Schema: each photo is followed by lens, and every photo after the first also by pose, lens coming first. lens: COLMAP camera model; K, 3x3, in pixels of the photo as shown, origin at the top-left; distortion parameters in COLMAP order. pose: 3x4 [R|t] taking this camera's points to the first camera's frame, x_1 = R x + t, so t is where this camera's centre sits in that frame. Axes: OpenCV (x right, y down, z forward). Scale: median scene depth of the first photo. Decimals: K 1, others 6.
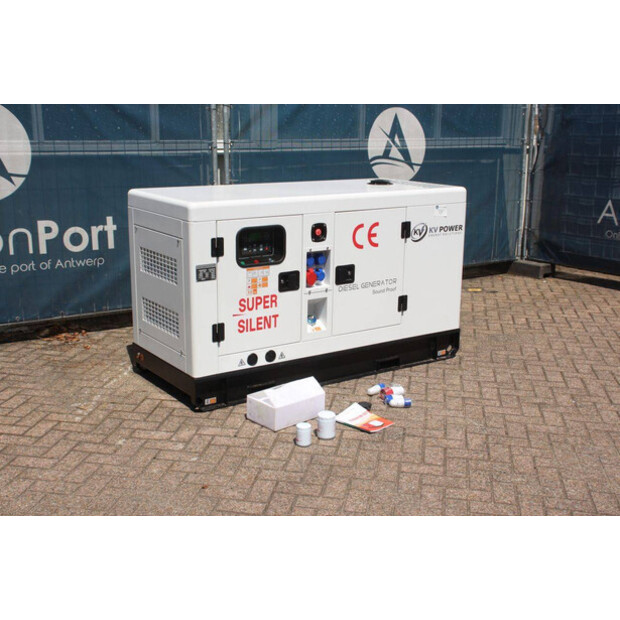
lens RADIAL K [[810.8, 0, 307.4], [0, 810.8, 313.6], [0, 0, 1]] dist [0.042620, 0.000000]
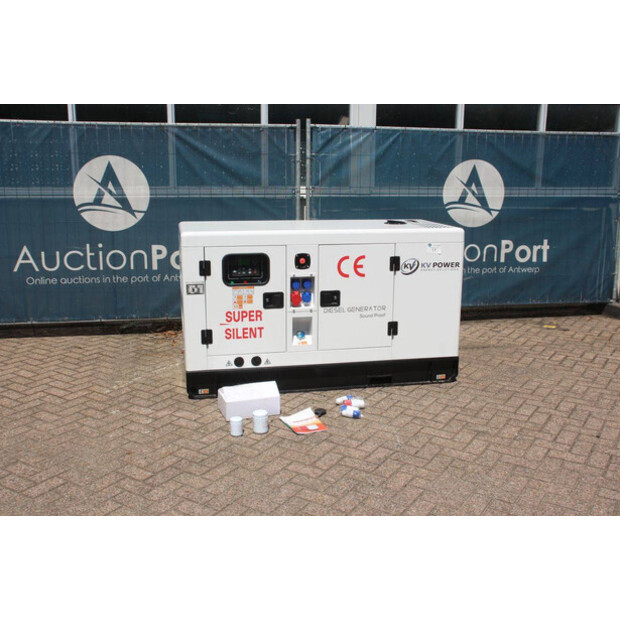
lens RADIAL K [[664.3, 0, 304.7], [0, 664.3, 308.9], [0, 0, 1]] dist [-0.045403, 0.000000]
pose [[0.921228, 0.074208, -0.381879, 0.391896], [-0.087857, 0.995963, -0.018406, -0.013218], [0.378972, 0.050507, 0.924029, 0.107537]]
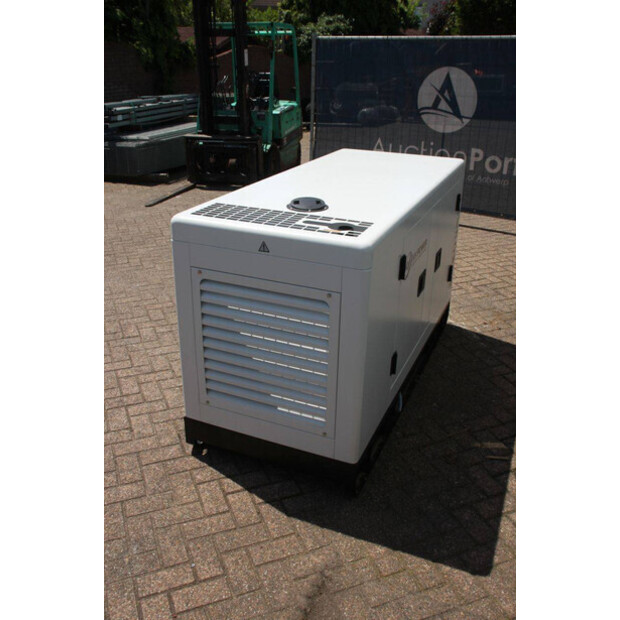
lens RADIAL K [[594.9, 0, 313.8], [0, 594.9, 304.6], [0, 0, 1]] dist [-0.065829, 0.000000]
pose [[-0.840365, 0.187940, -0.508395, 0.389941], [-0.159690, 0.810481, 0.563578, -0.418766], [0.517963, 0.554797, -0.651087, 1.562964]]
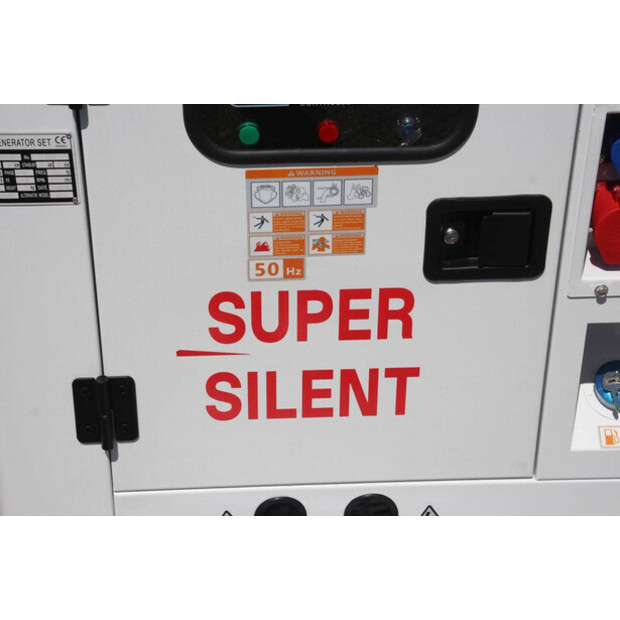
lens RADIAL K [[1446.5, 0, 309.5], [0, 1446.5, 309.3], [0, 0, 1]] dist [0.371437, 0.000000]
pose [[0.856600, 0.282228, -0.431953, 0.102141], [-0.122033, 0.924212, 0.361856, -0.149608], [0.501342, -0.257254, 0.826121, 0.659842]]
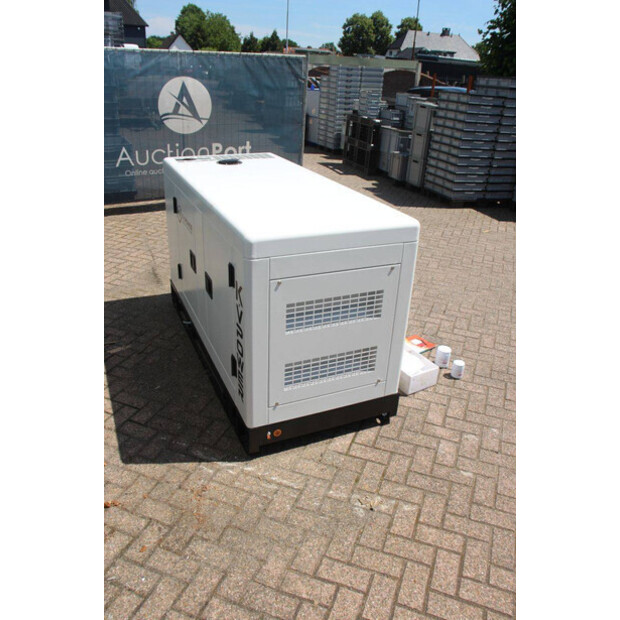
lens RADIAL K [[526.5, 0, 309.3], [0, 526.5, 309.3], [0, 0, 1]] dist [-0.143111, 0.121976]
pose [[0.181473, -0.427767, 0.885484, -0.641423], [0.204081, 0.897214, 0.391609, -0.267866], [-0.961987, 0.109645, 0.250119, 0.880181]]
